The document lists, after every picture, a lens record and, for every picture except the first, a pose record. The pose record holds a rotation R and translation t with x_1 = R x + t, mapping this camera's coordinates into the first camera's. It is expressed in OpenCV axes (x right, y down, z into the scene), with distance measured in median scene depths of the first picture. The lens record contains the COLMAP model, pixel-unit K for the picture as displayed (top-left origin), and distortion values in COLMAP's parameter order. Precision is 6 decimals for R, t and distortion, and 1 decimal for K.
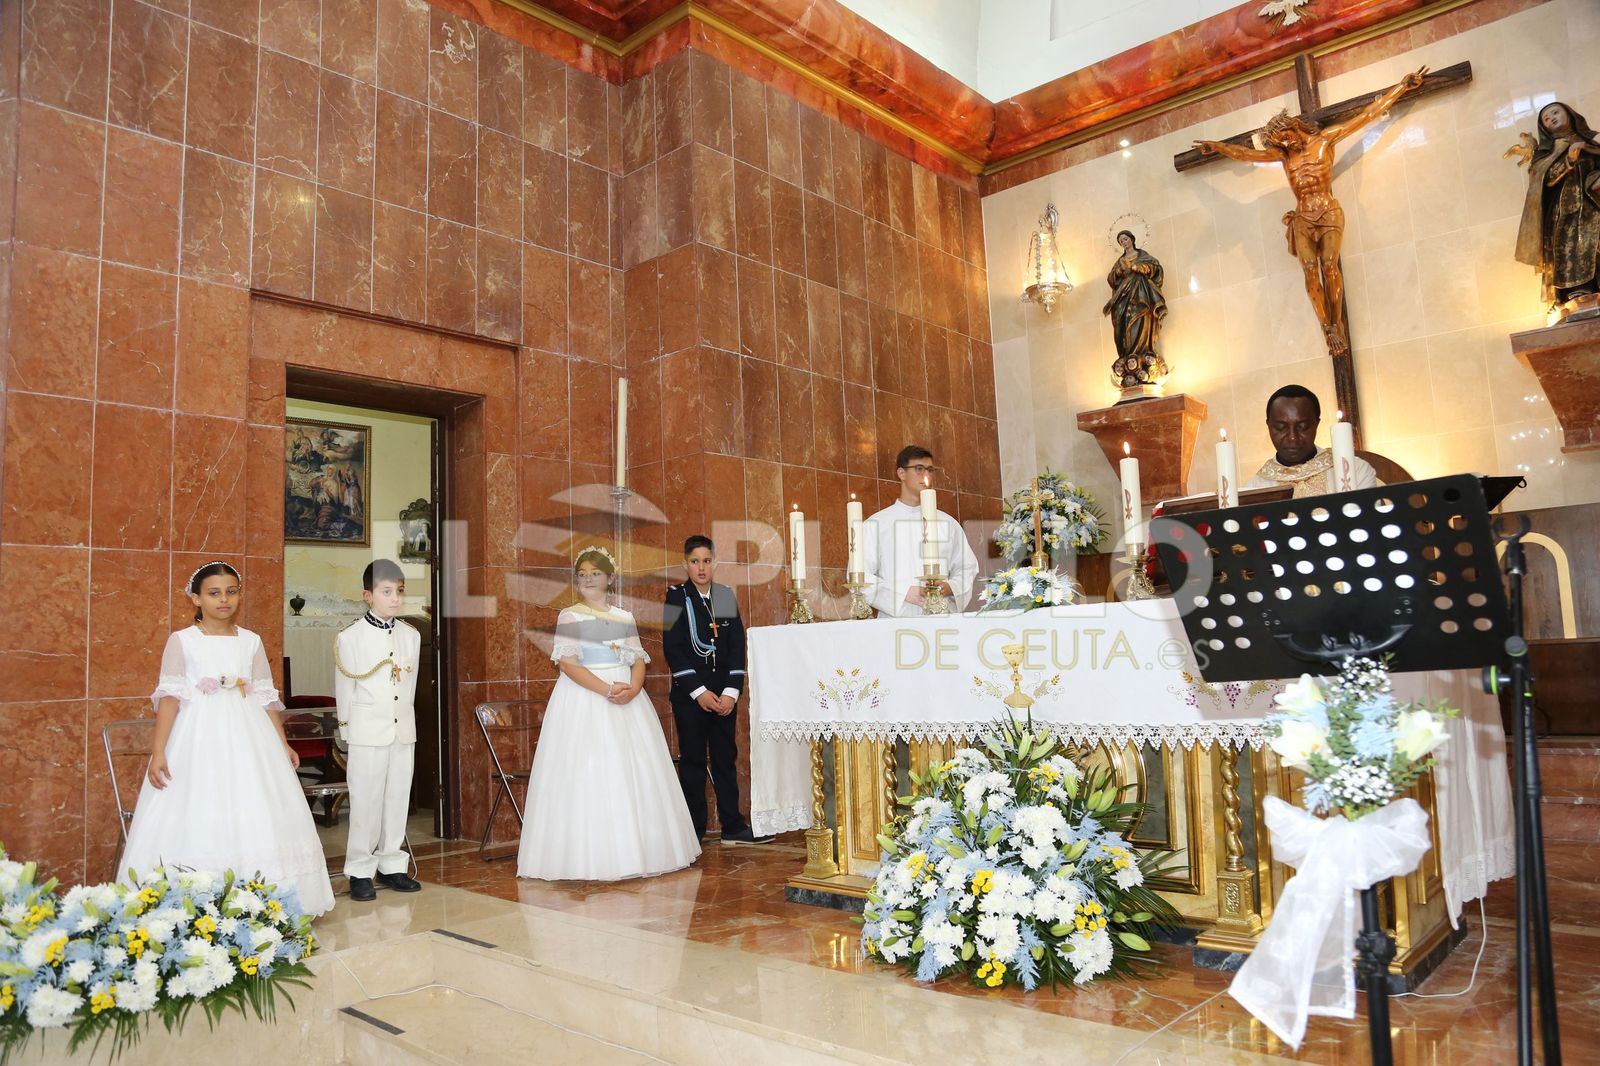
lens RADIAL K [[1087.7, 0, 803.5], [0, 1087.7, 540.5], [0, 0, 1]] dist [-0.121838, 0.074576]
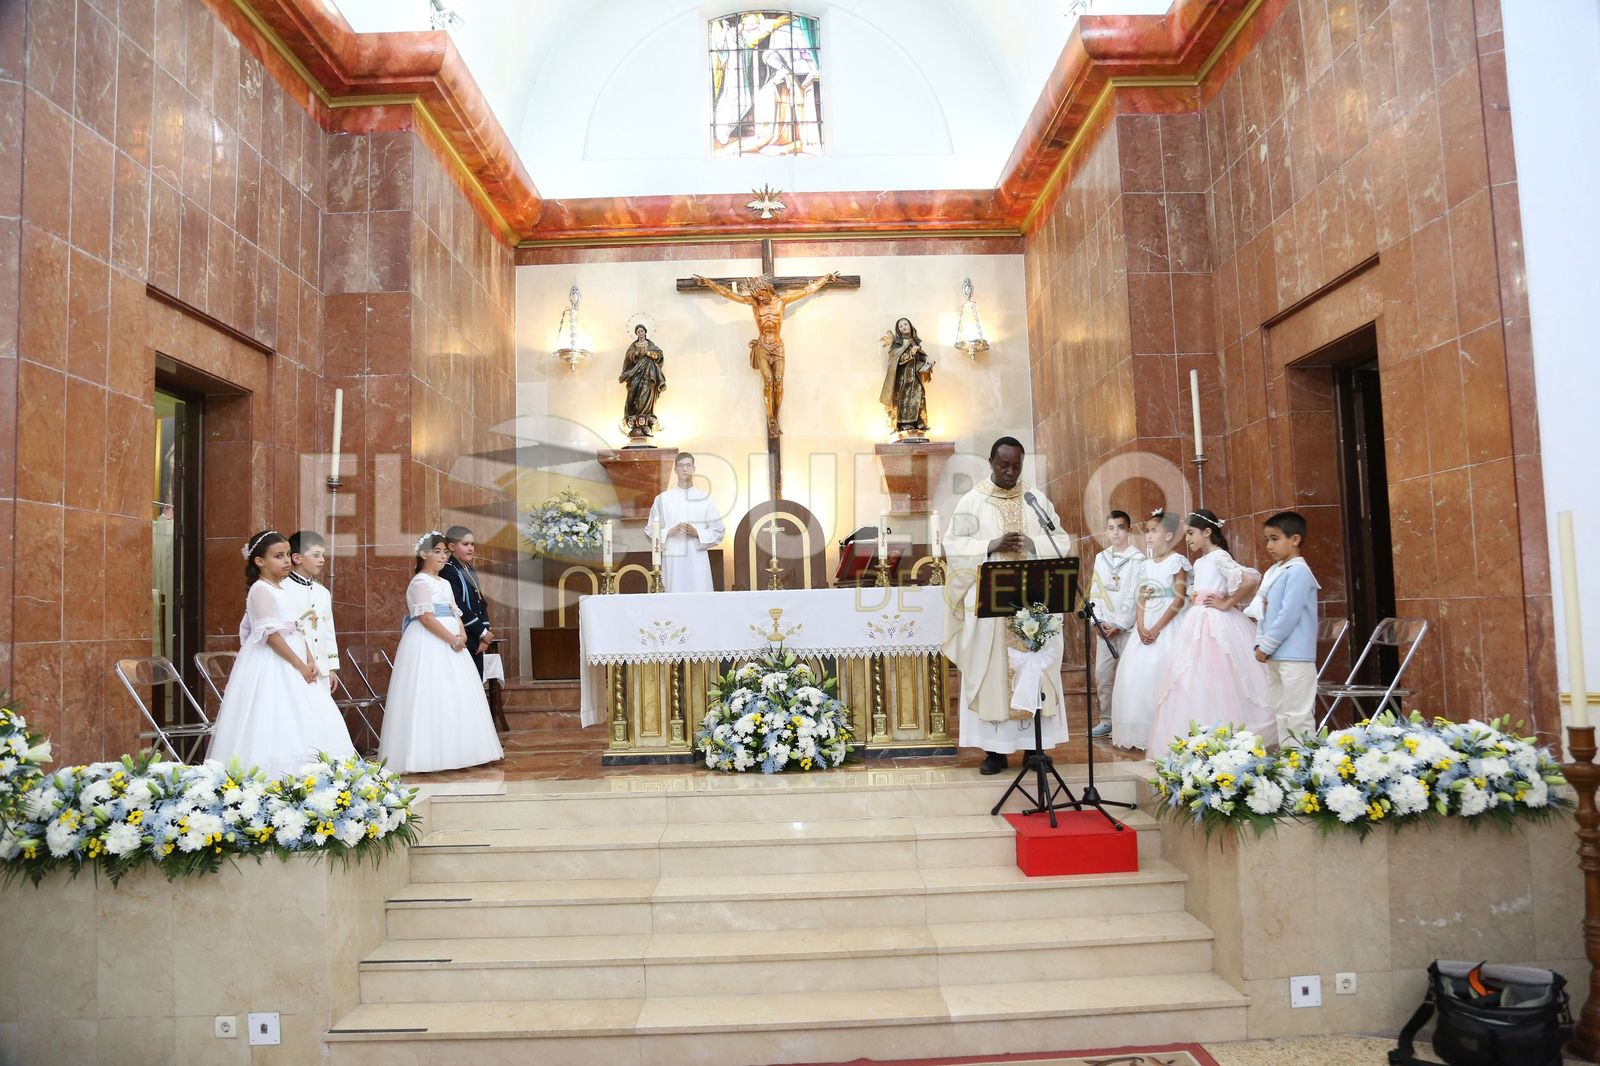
lens RADIAL K [[1094.3, 0, 808.4], [0, 1094.3, 535.5], [0, 0, 1]] dist [-0.125900, 0.086619]
pose [[0.730137, 0.068860, 0.679823, -0.591081], [-0.072863, 0.997083, -0.022740, 0.003649], [-0.679405, -0.032931, 0.733024, -0.250334]]
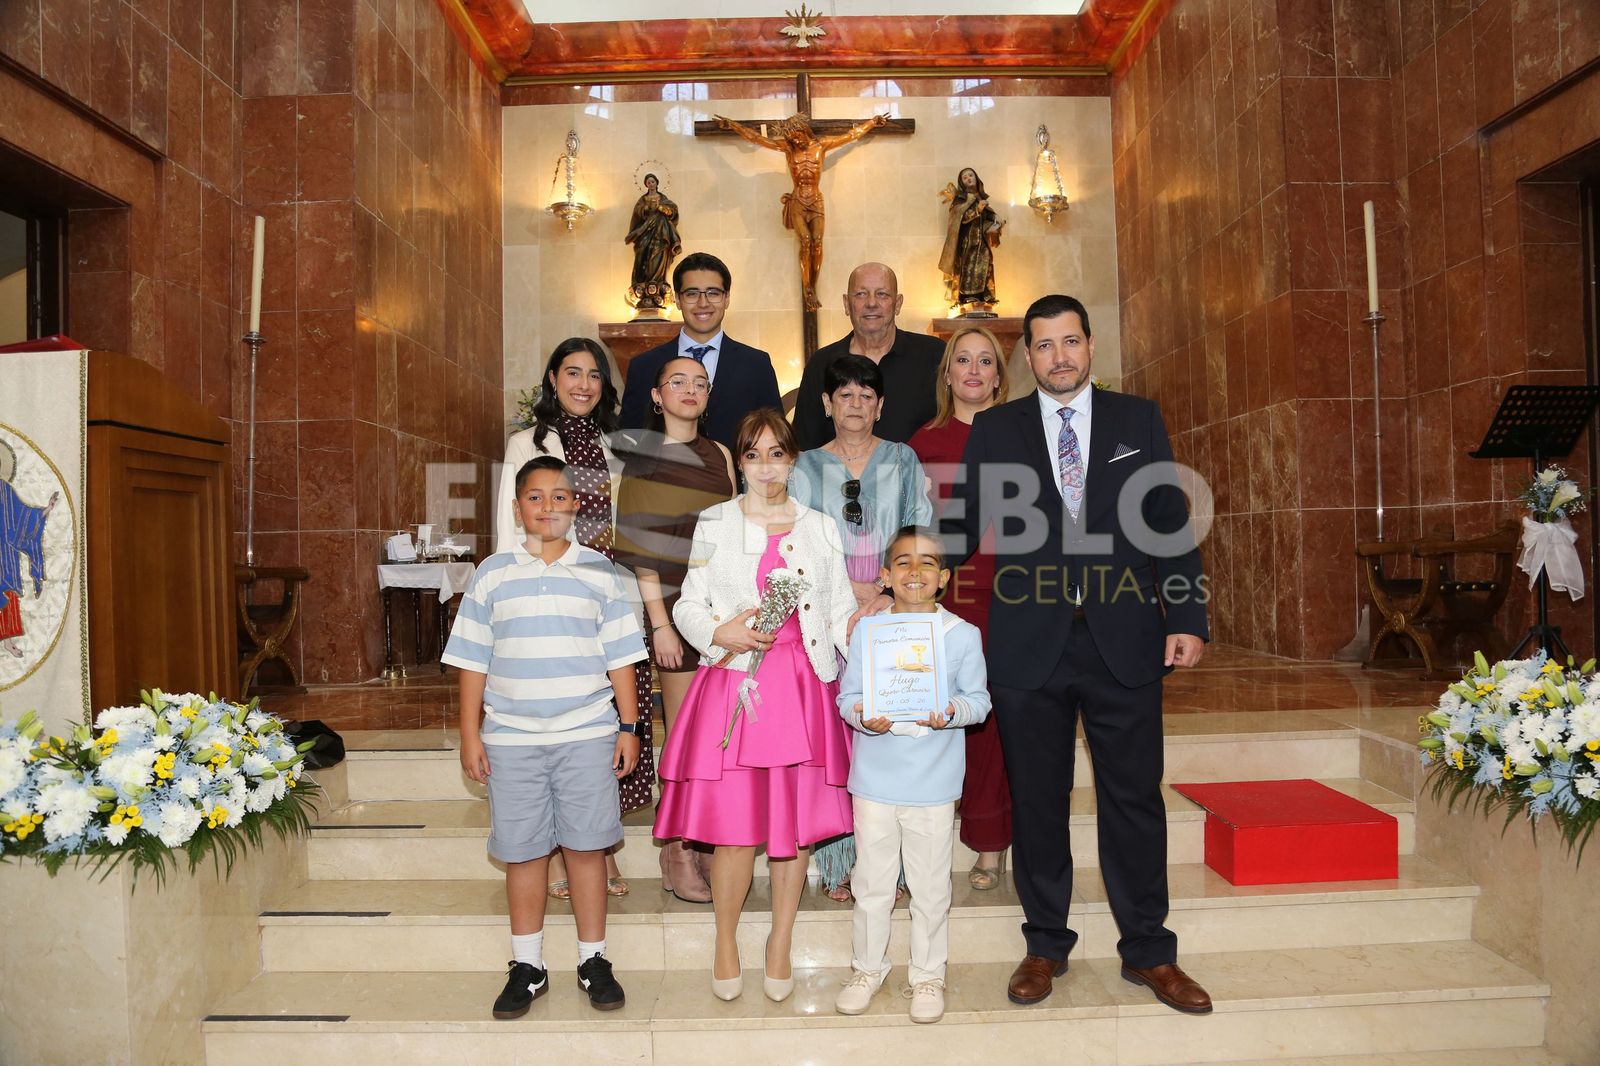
lens RADIAL K [[1087.6, 0, 803.0], [0, 1087.6, 540.6], [0, 0, 1]] dist [-0.129701, 0.075645]
pose [[0.739741, 0.029424, 0.672248, -0.422768], [-0.080857, 0.995691, 0.045394, 0.051116], [-0.668016, -0.087936, 0.738933, -0.013581]]
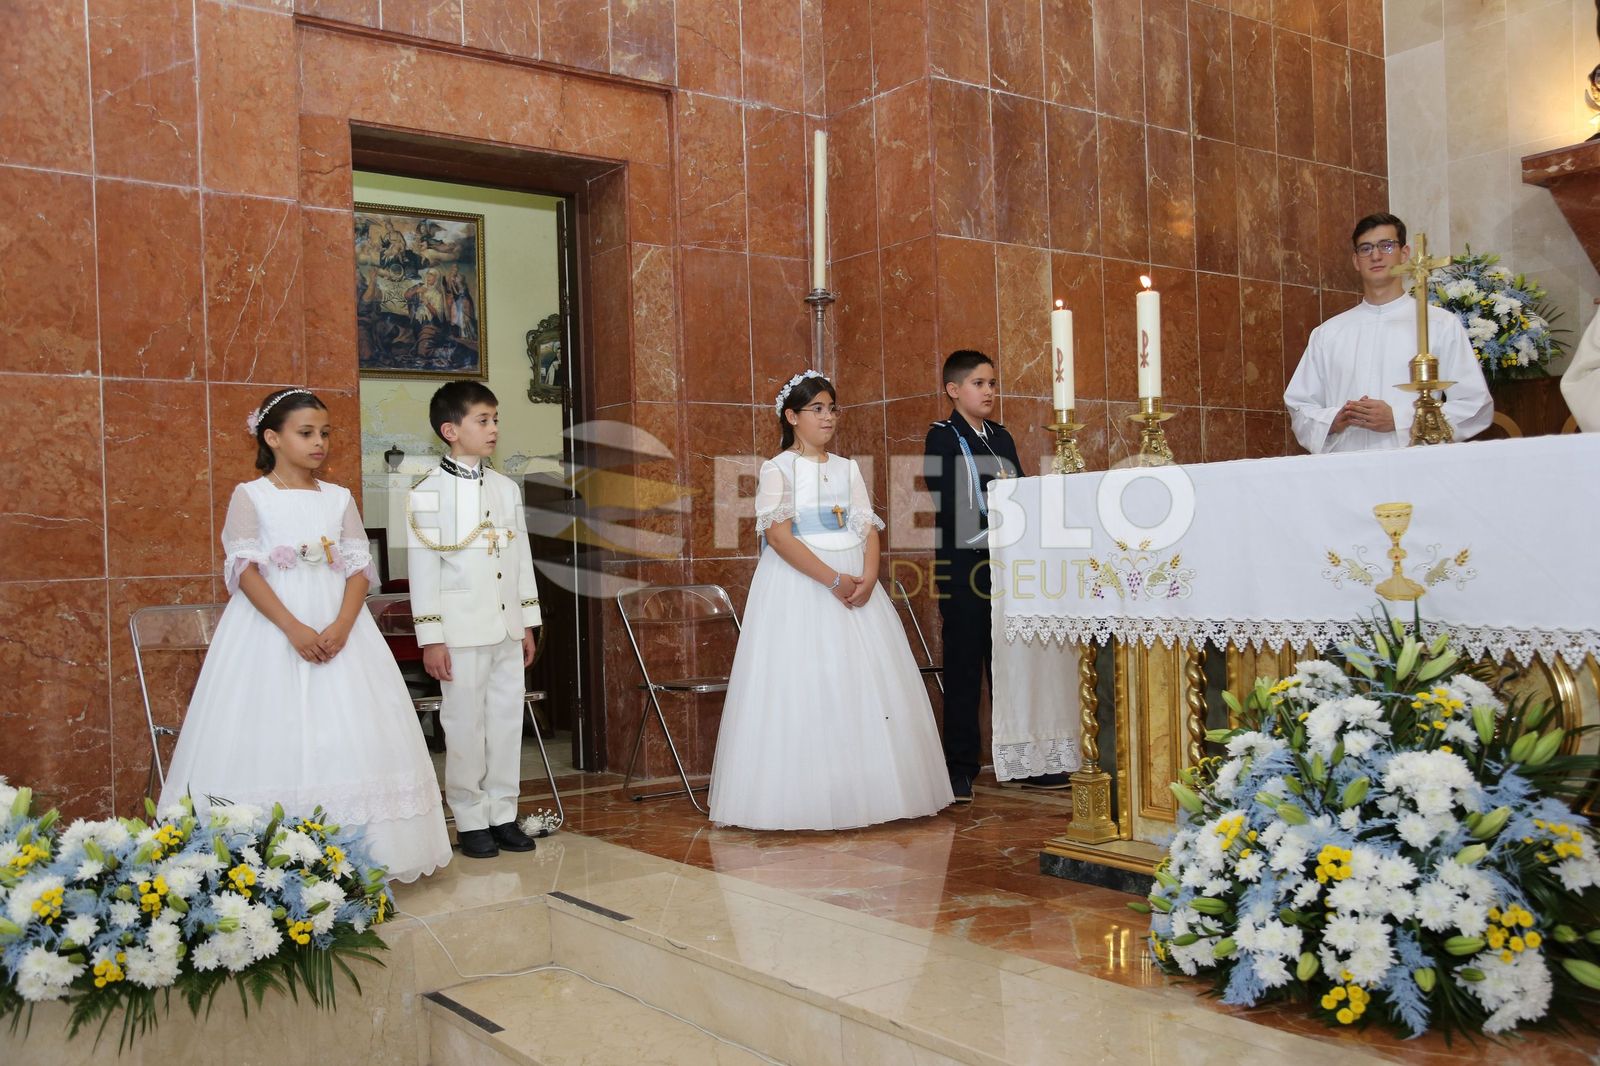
lens RADIAL K [[1485.8, 0, 800.0], [0, 1485.8, 533.0], [0, 0, 1]] dist [-0.013902, 0.084369]
pose [[0.980173, 0.008472, -0.197962, 0.012425], [0.011938, 0.994746, 0.101678, 0.010738], [0.197783, -0.102026, 0.974922, 0.034618]]
